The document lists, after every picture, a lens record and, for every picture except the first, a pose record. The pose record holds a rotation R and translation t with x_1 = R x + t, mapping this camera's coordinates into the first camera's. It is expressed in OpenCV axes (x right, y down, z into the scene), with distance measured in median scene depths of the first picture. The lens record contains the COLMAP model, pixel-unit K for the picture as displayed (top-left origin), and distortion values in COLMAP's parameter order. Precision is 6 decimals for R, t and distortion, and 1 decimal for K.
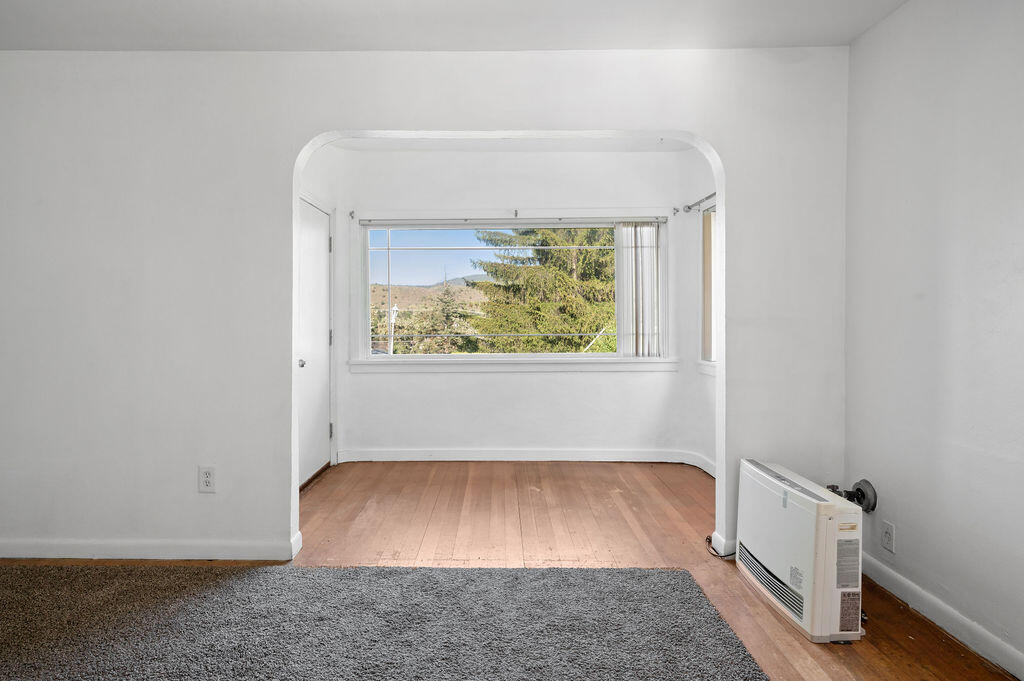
lens RADIAL K [[566.9, 0, 506.6], [0, 566.9, 332.1], [0, 0, 1]] dist [0.007566, 0.001156]
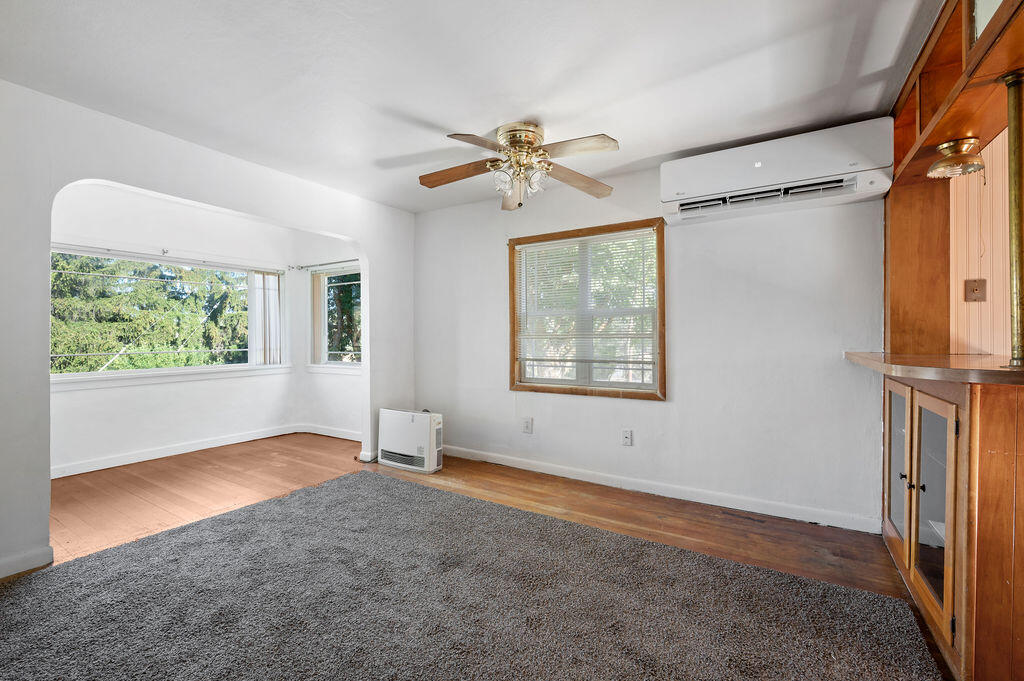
lens RADIAL K [[434.7, 0, 520.8], [0, 434.7, 340.9], [0, 0, 1]] dist [0.002769, -0.000279]
pose [[0.506952, -0.008678, 0.861930, -0.628901], [0.022899, 0.999732, -0.003403, 0.003030], [-0.861670, 0.021462, 0.507015, -0.197949]]
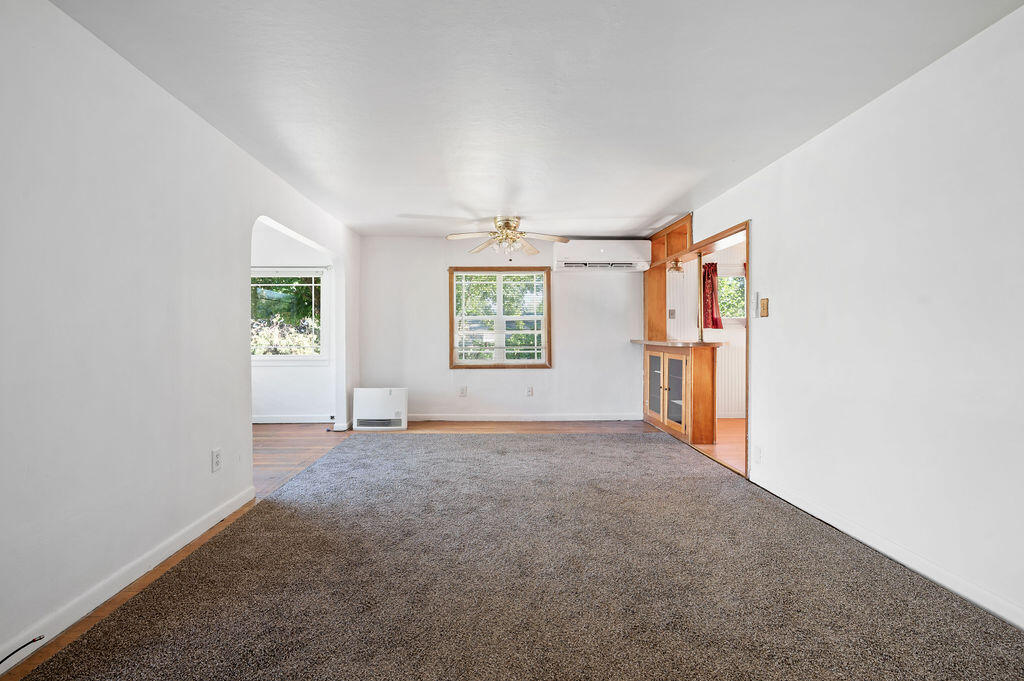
lens RADIAL K [[434.7, 0, 501.6], [0, 434.7, 333.2], [0, 0, 1]] dist [0.002769, -0.000279]
pose [[-0.040246, -0.001649, 0.999188, -1.534526], [0.026639, 0.999641, 0.002723, -0.012657], [-0.998835, 0.026727, -0.040188, 0.389451]]
